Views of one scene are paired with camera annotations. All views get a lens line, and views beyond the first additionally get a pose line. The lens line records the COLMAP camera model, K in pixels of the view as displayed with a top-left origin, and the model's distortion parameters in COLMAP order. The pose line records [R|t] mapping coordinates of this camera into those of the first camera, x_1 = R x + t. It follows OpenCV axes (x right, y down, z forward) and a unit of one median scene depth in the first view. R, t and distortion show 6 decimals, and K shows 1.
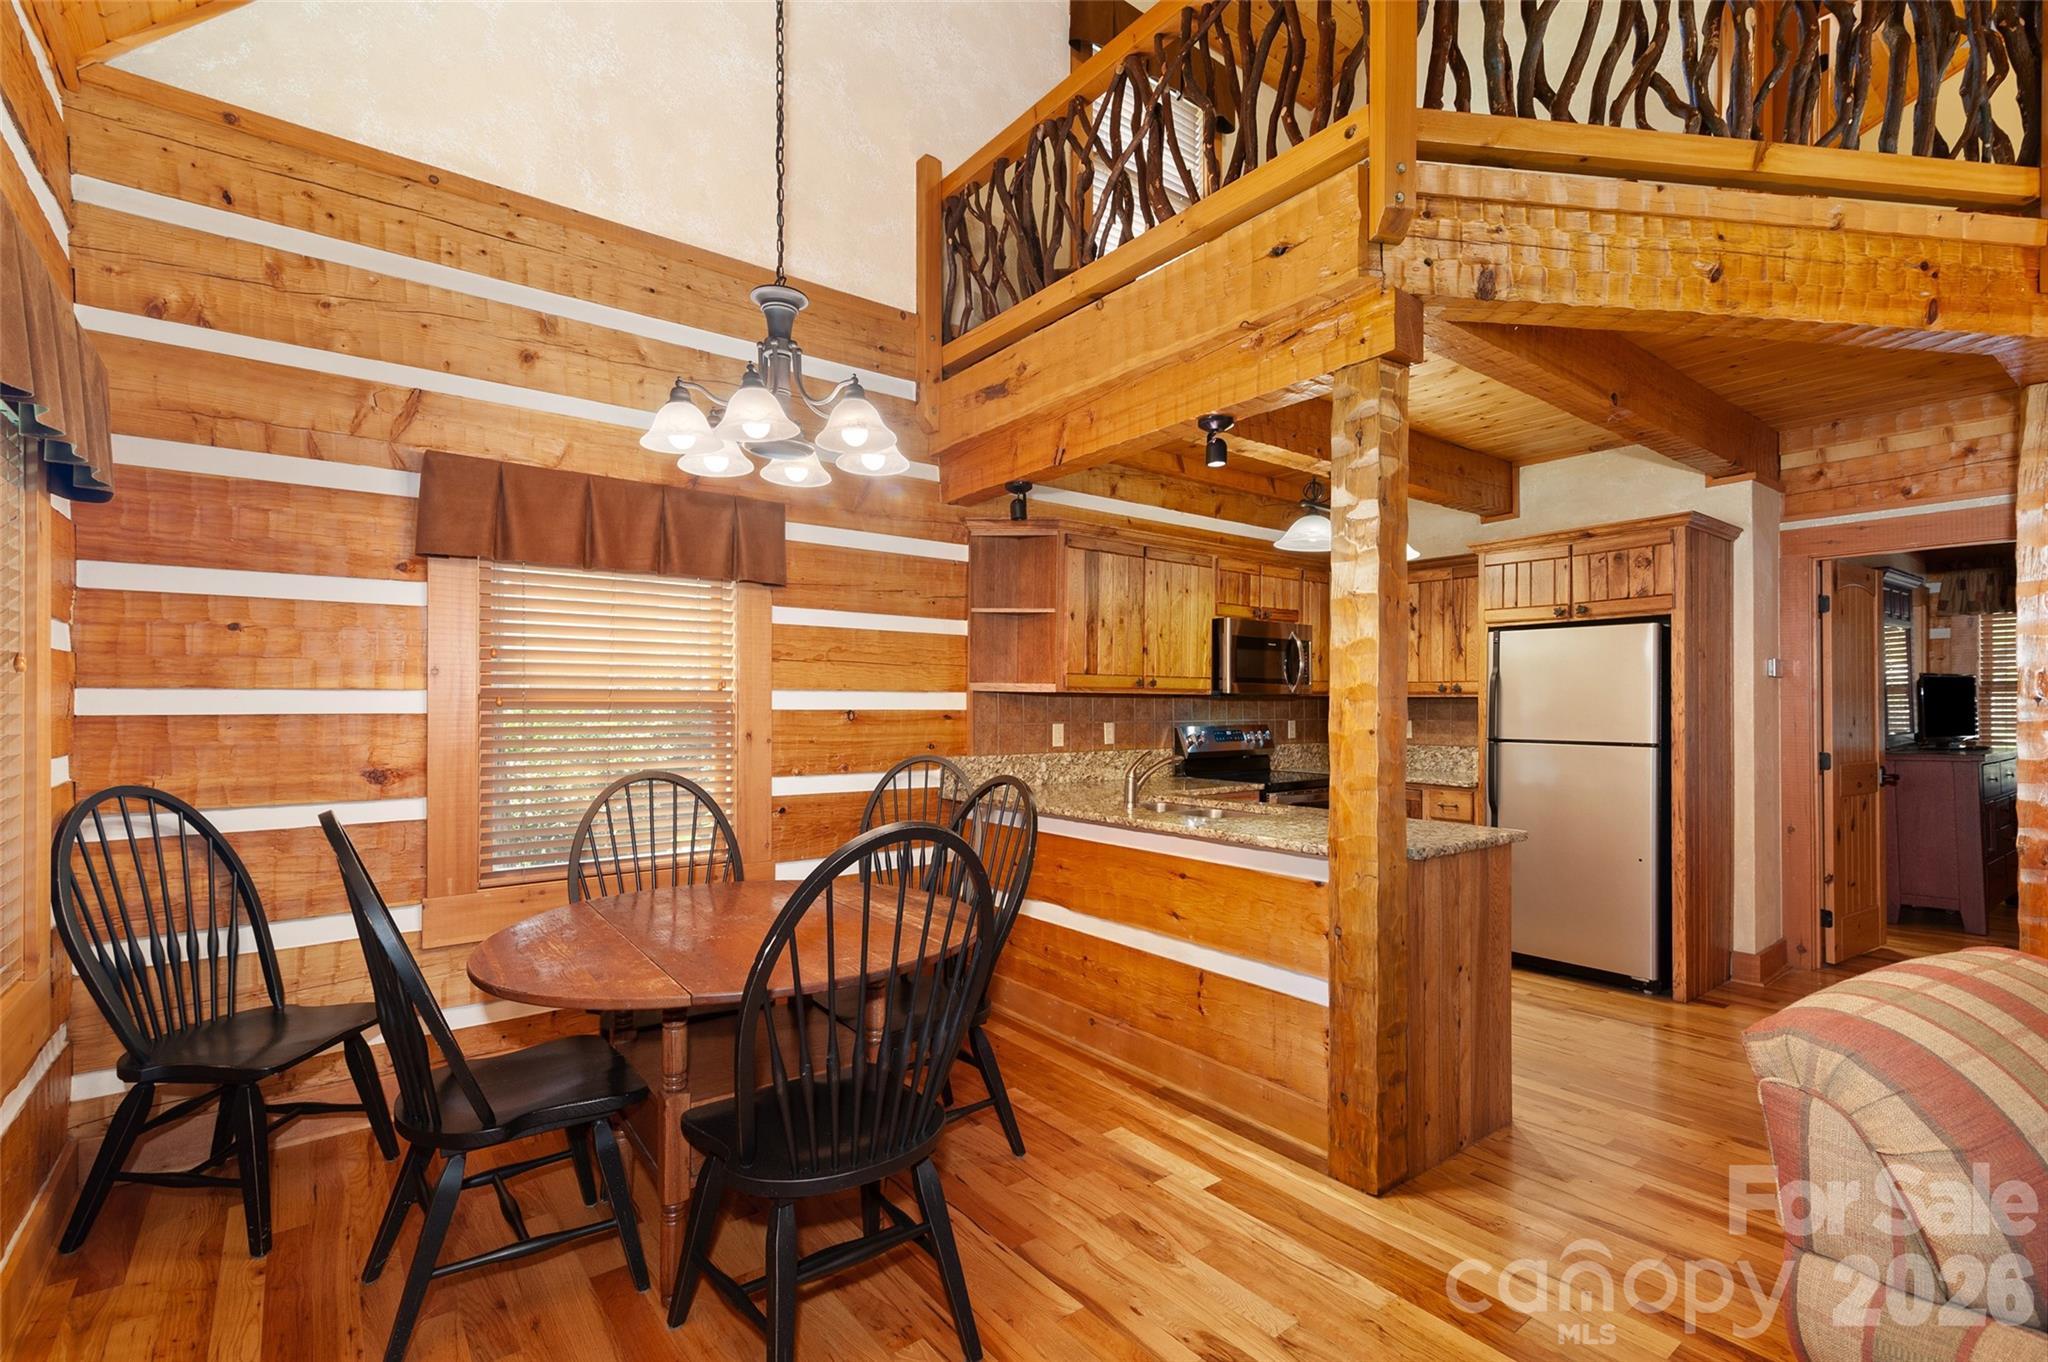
lens RADIAL K [[924.1, 0, 1026.7], [0, 924.1, 699.8], [0, 0, 1]] dist [0.013373, -0.000493]
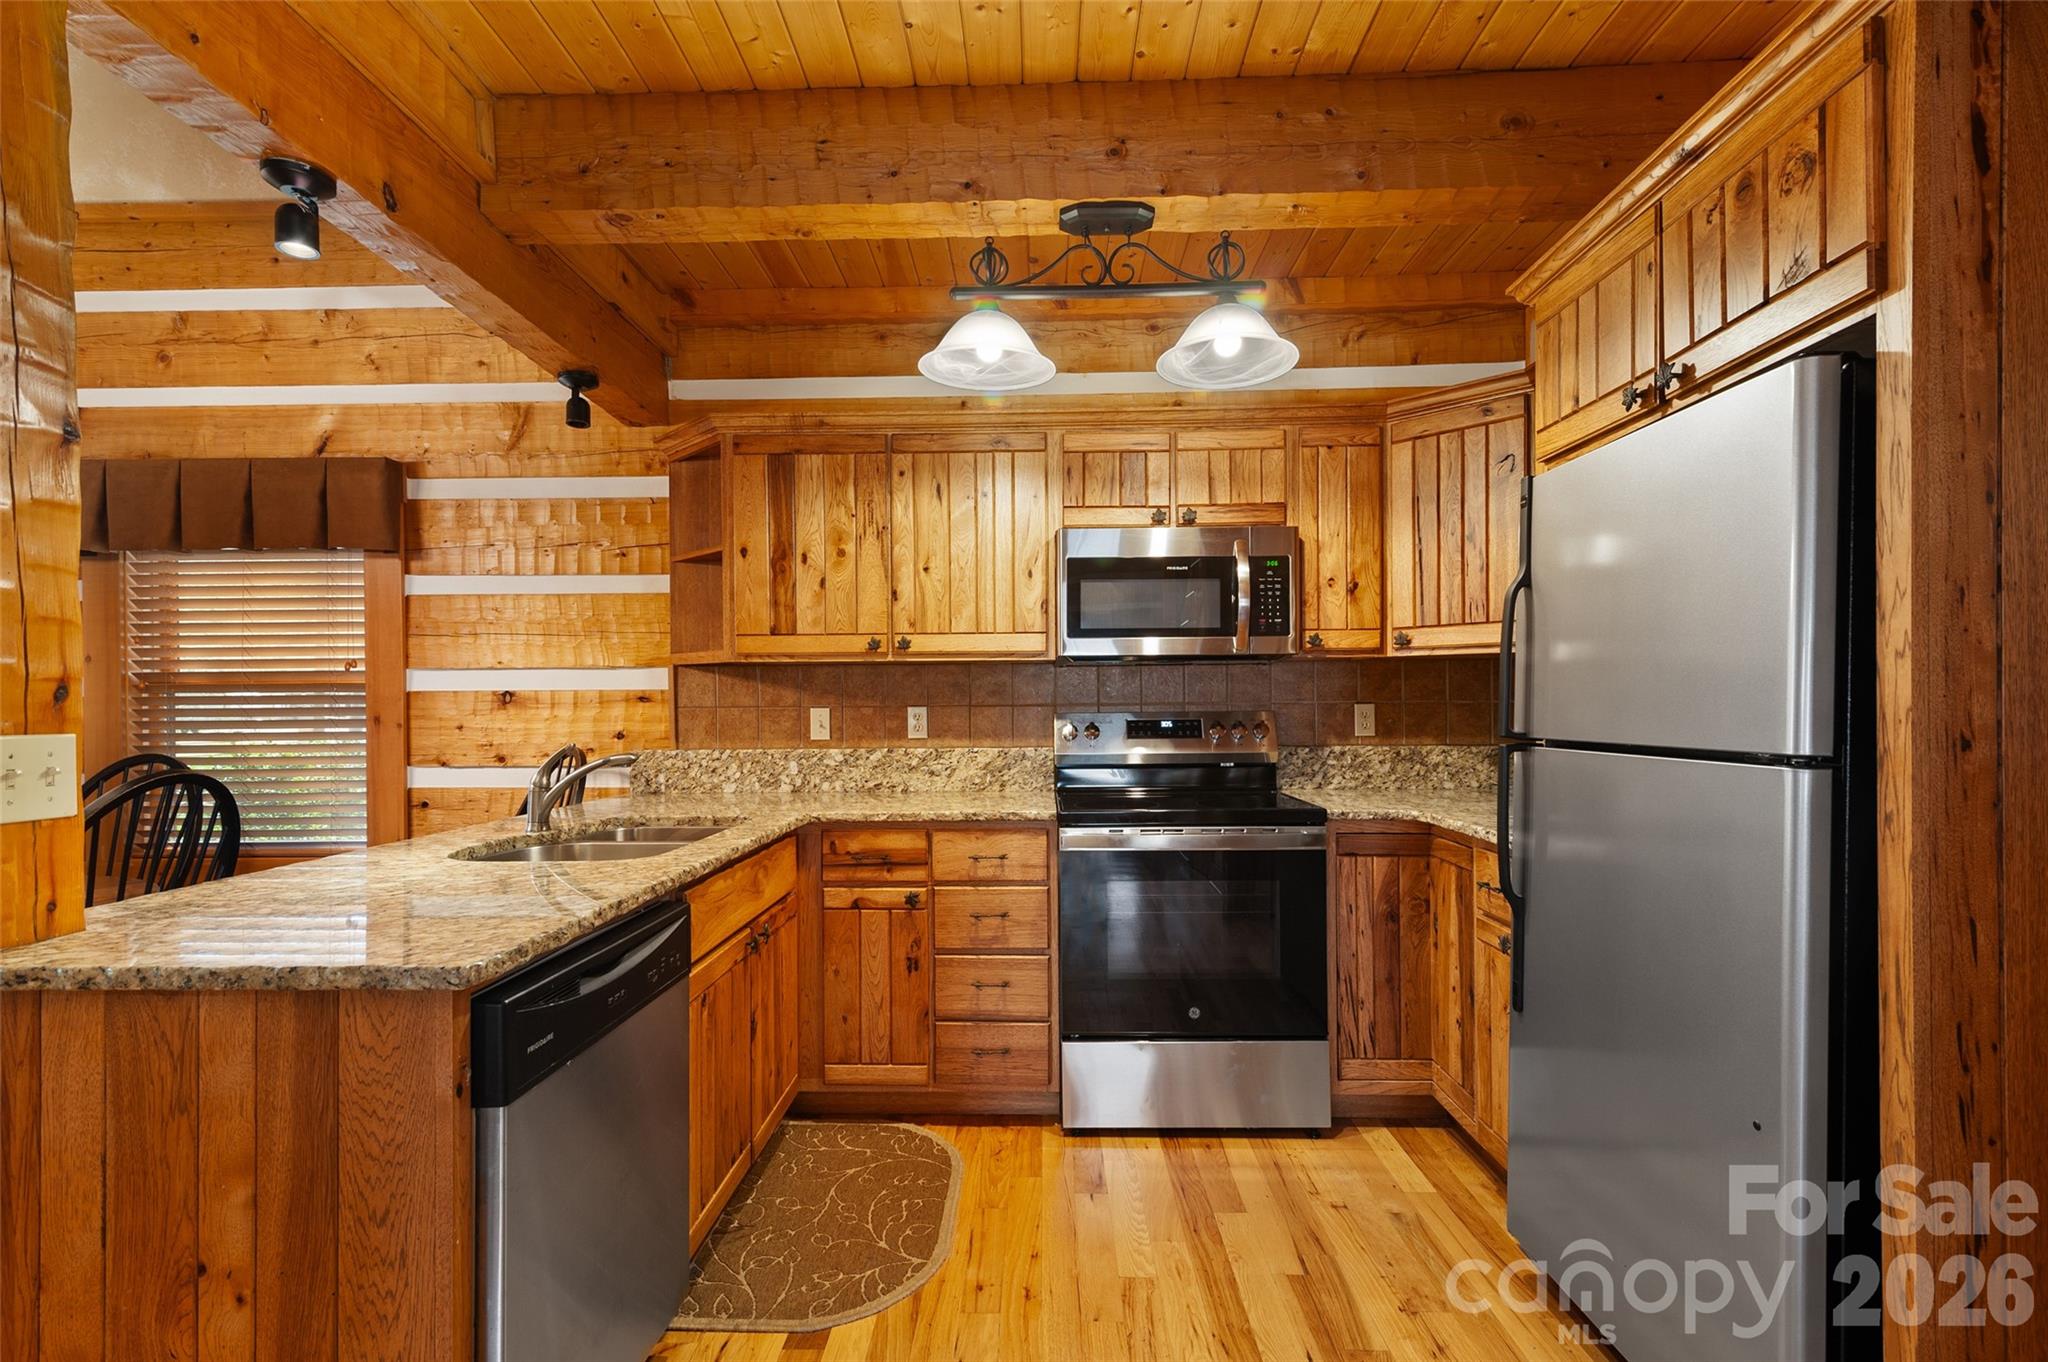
lens RADIAL K [[924.1, 0, 1023.5], [0, 924.1, 709.5], [0, 0, 1]] dist [0.013373, -0.000493]
pose [[0.777015, -0.004999, -0.629462, 0.665692], [0.011284, 0.999918, 0.005988, 0.026994], [0.629380, -0.011756, 0.777009, 0.599071]]
